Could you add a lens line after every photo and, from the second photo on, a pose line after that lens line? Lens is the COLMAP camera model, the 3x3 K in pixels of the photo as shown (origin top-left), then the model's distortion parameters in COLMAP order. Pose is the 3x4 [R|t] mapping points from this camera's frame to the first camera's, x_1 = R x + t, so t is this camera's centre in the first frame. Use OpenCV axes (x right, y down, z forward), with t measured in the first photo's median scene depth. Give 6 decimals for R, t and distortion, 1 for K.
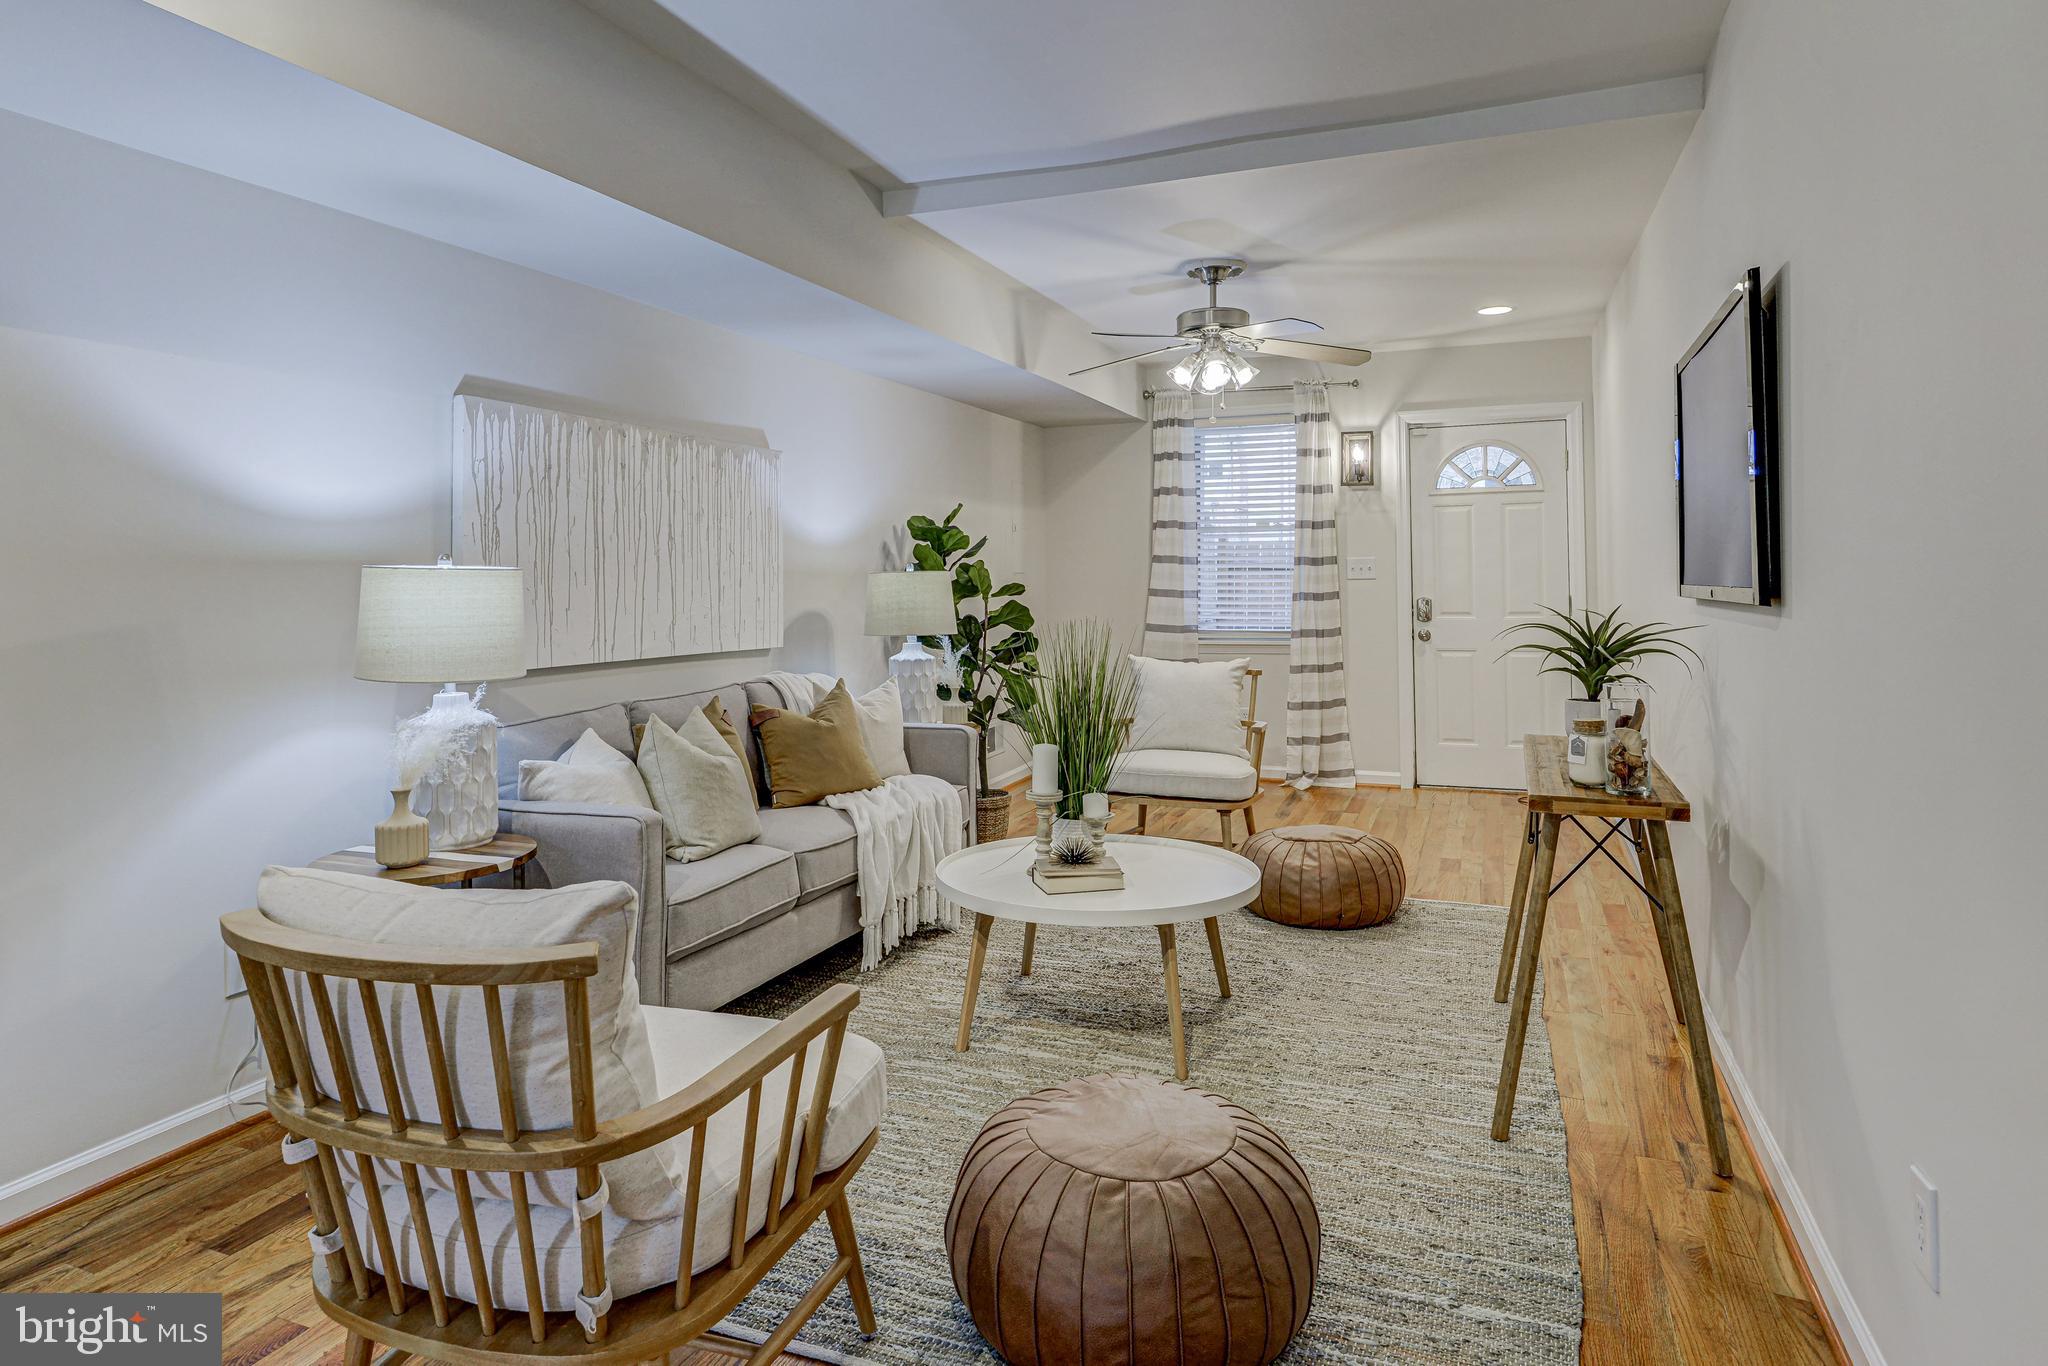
lens RADIAL K [[1183.4, 0, 1019.7], [0, 1183.4, 573.9], [0, 0, 1]] dist [-0.000886, -0.000080]
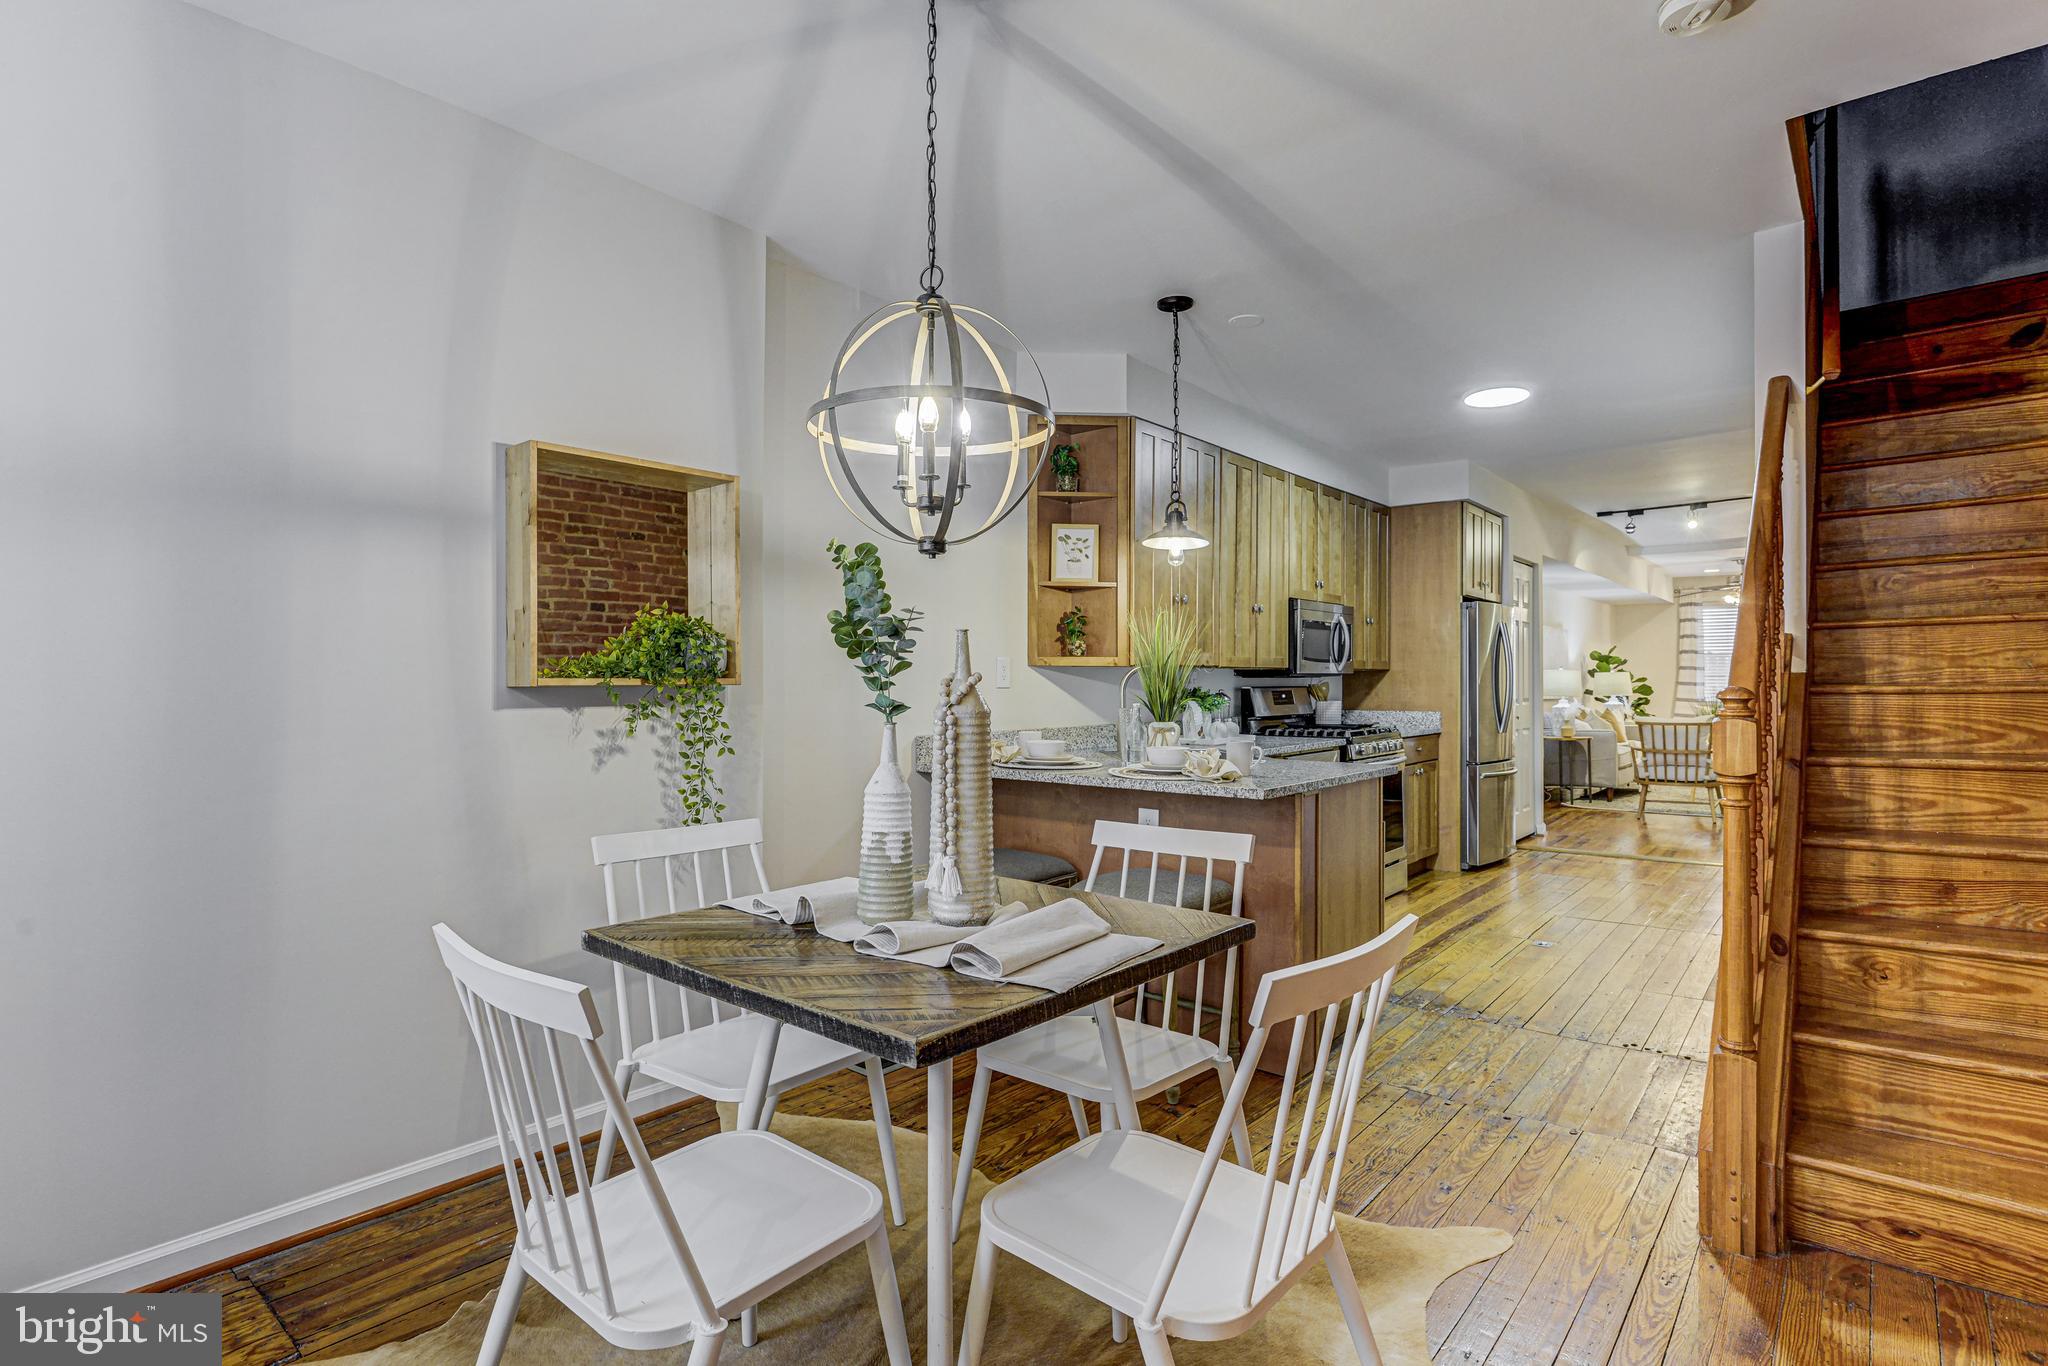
lens RADIAL K [[1030.5, 0, 1000.7], [0, 1030.5, 681.1], [0, 0, 1]] dist [-0.006567, -0.007724]
pose [[0.947125, 0.001103, -0.320862, -0.485417], [-0.001694, 0.999997, -0.001565, 0.017125], [0.320860, 0.002026, 0.947125, -1.229191]]
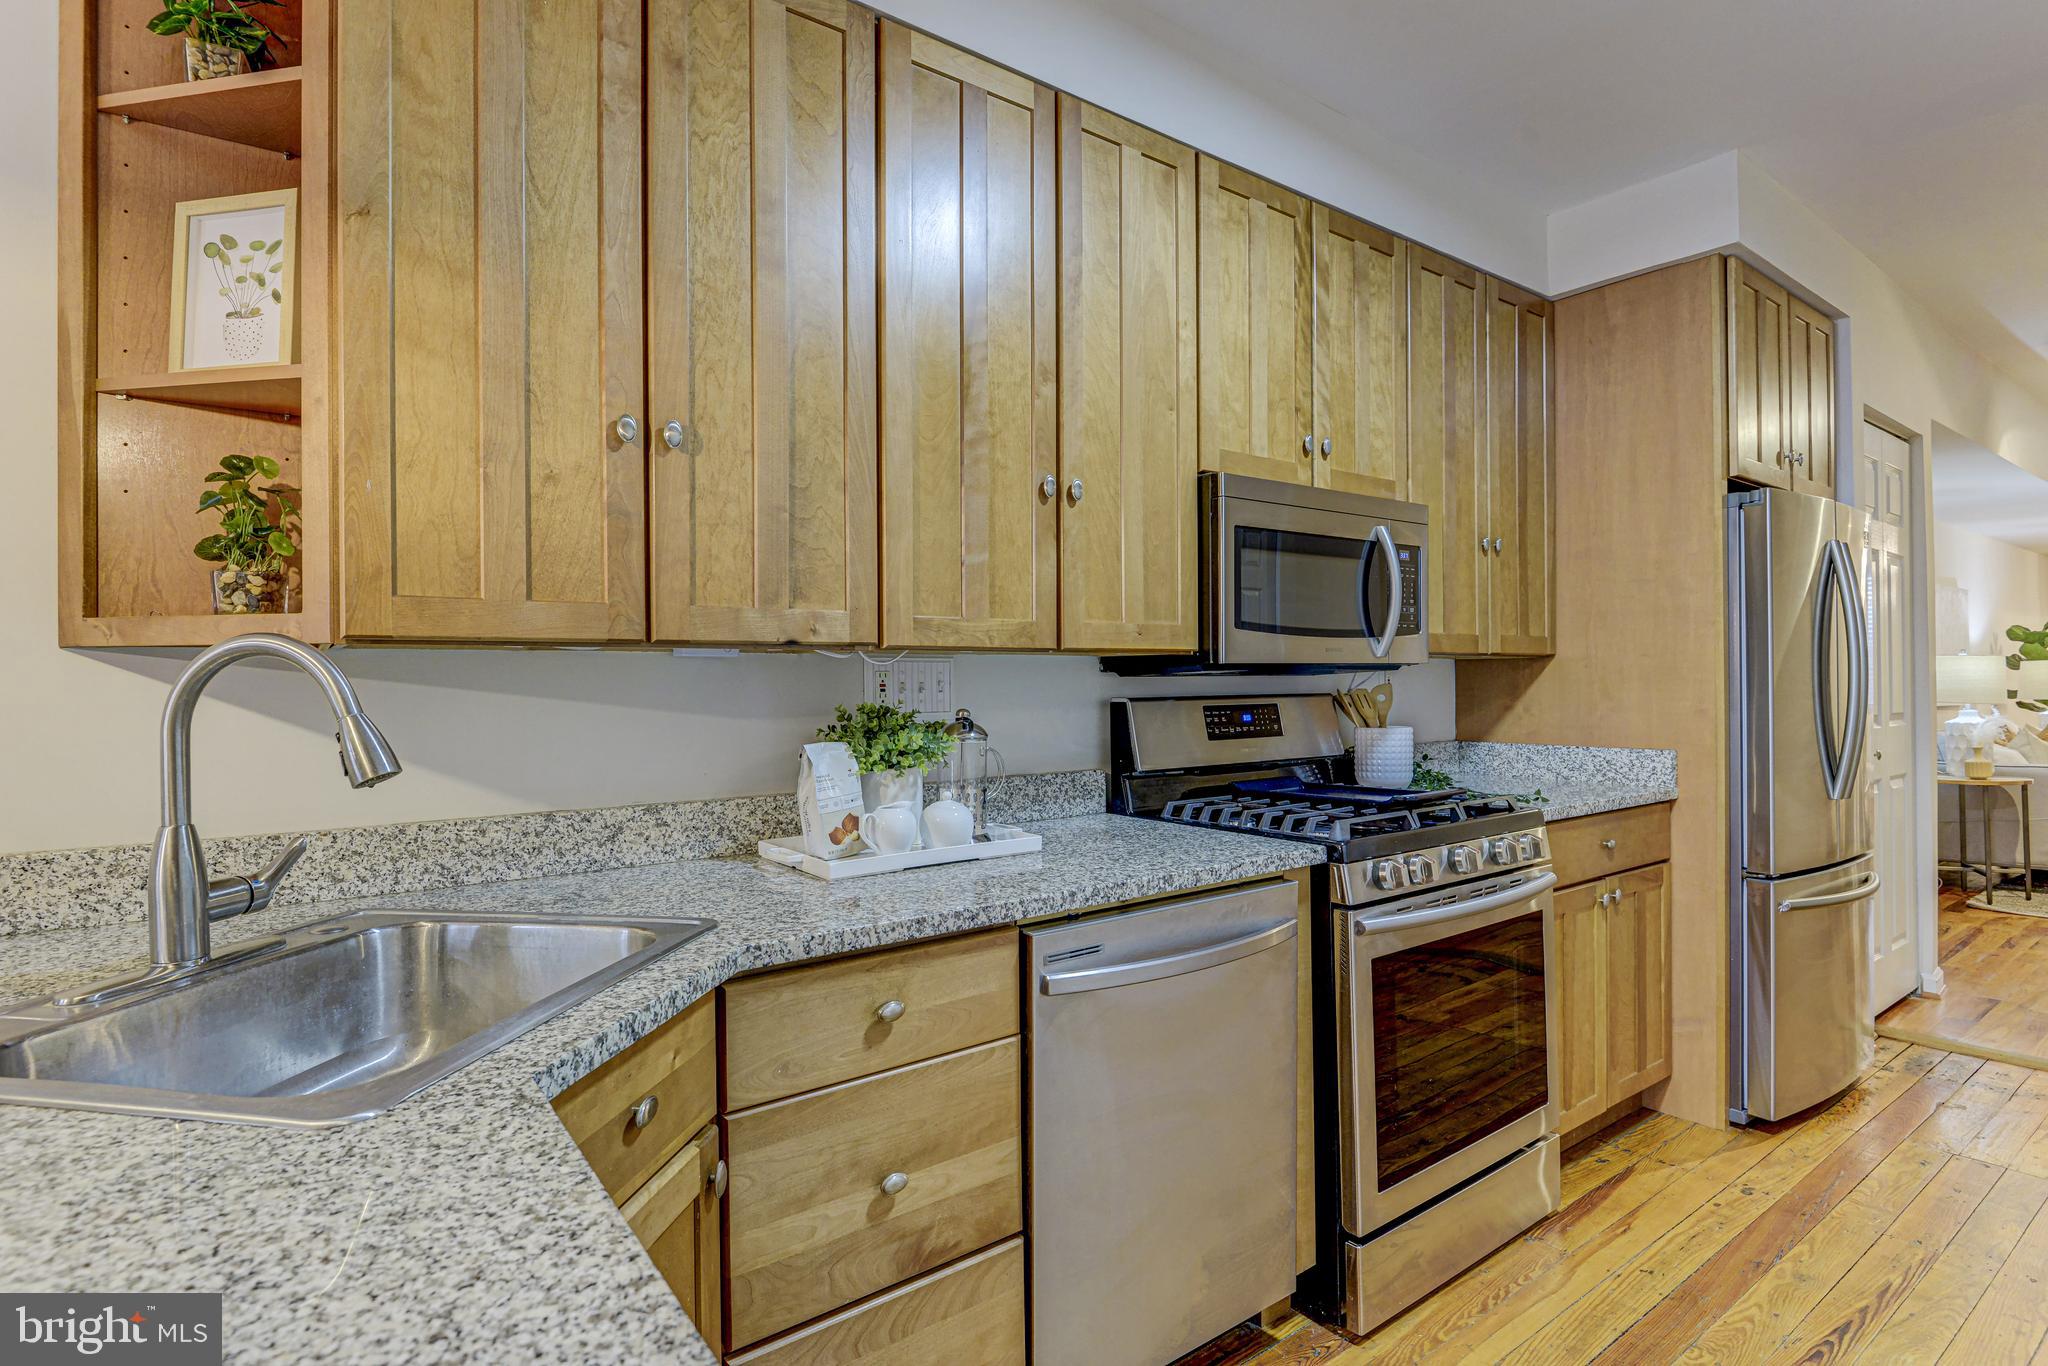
lens RADIAL K [[1030.5, 0, 991.6], [0, 1030.5, 681.2], [0, 0, 1]] dist [-0.006567, -0.007724]
pose [[0.842564, -0.006148, -0.538561, -0.413064], [0.006033, 0.999980, -0.001978, 0.014739], [0.538562, -0.001583, 0.842584, -0.680152]]
